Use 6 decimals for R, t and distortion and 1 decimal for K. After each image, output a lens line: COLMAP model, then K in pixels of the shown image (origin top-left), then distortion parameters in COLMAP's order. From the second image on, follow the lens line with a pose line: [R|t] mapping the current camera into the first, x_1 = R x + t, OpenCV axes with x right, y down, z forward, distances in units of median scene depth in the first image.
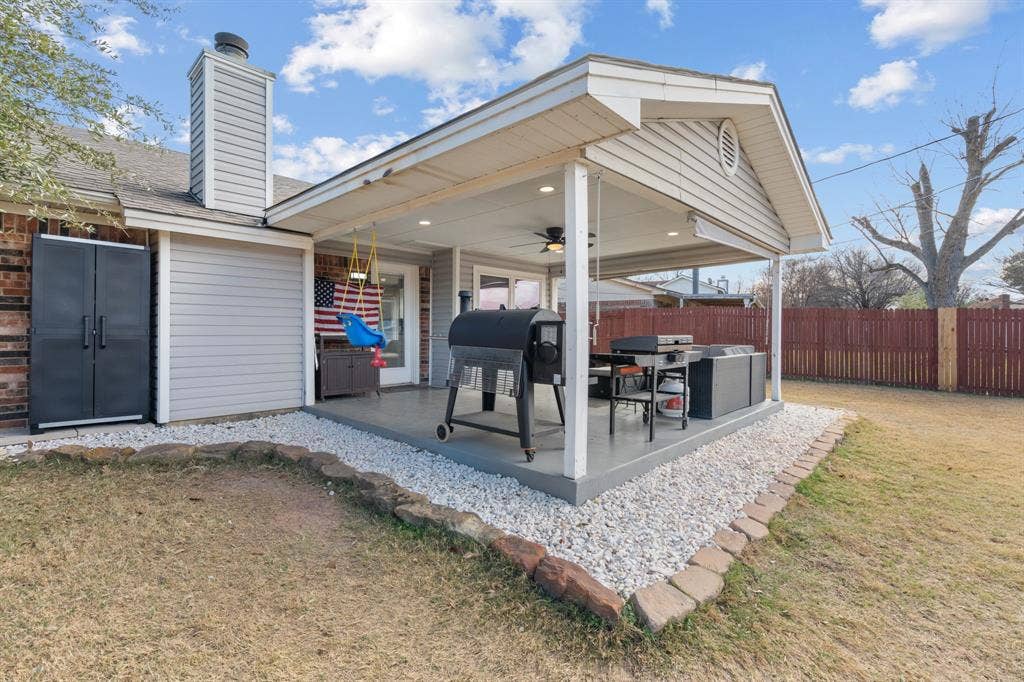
lens RADIAL K [[469.2, 0, 511.2], [0, 469.2, 337.2], [0, 0, 1]] dist [-0.004040, 0.000217]
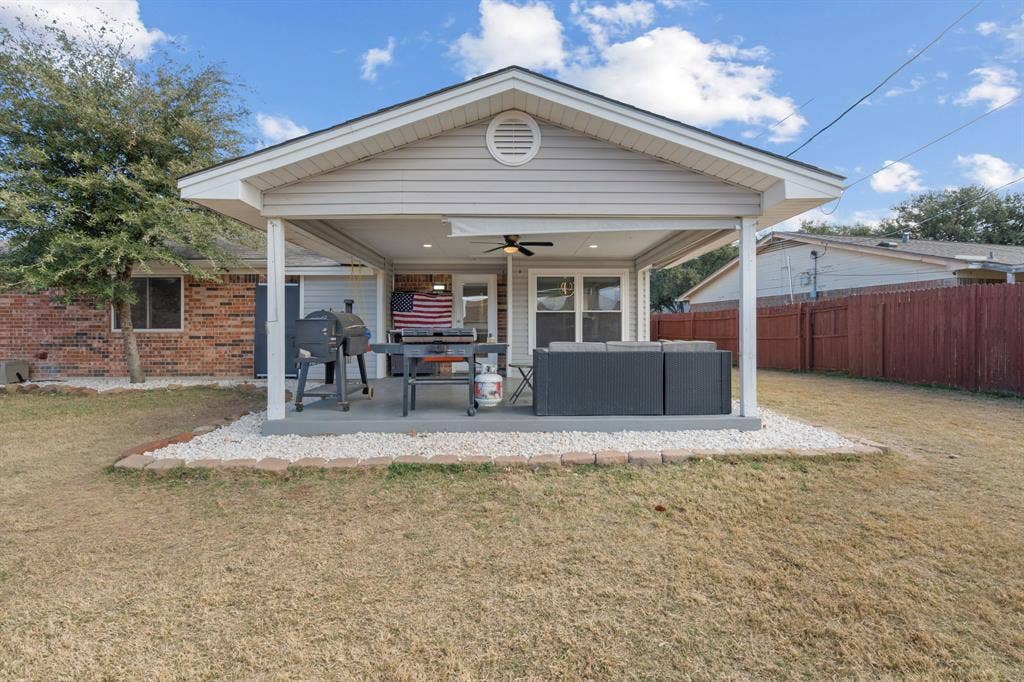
lens RADIAL K [[469.2, 0, 511.2], [0, 469.2, 337.2], [0, 0, 1]] dist [-0.004040, 0.000217]
pose [[0.699358, 0.002875, -0.714765, 0.836867], [-0.001940, 0.999996, 0.002124, 0.009032], [0.714769, -0.000099, 0.699361, 0.220228]]
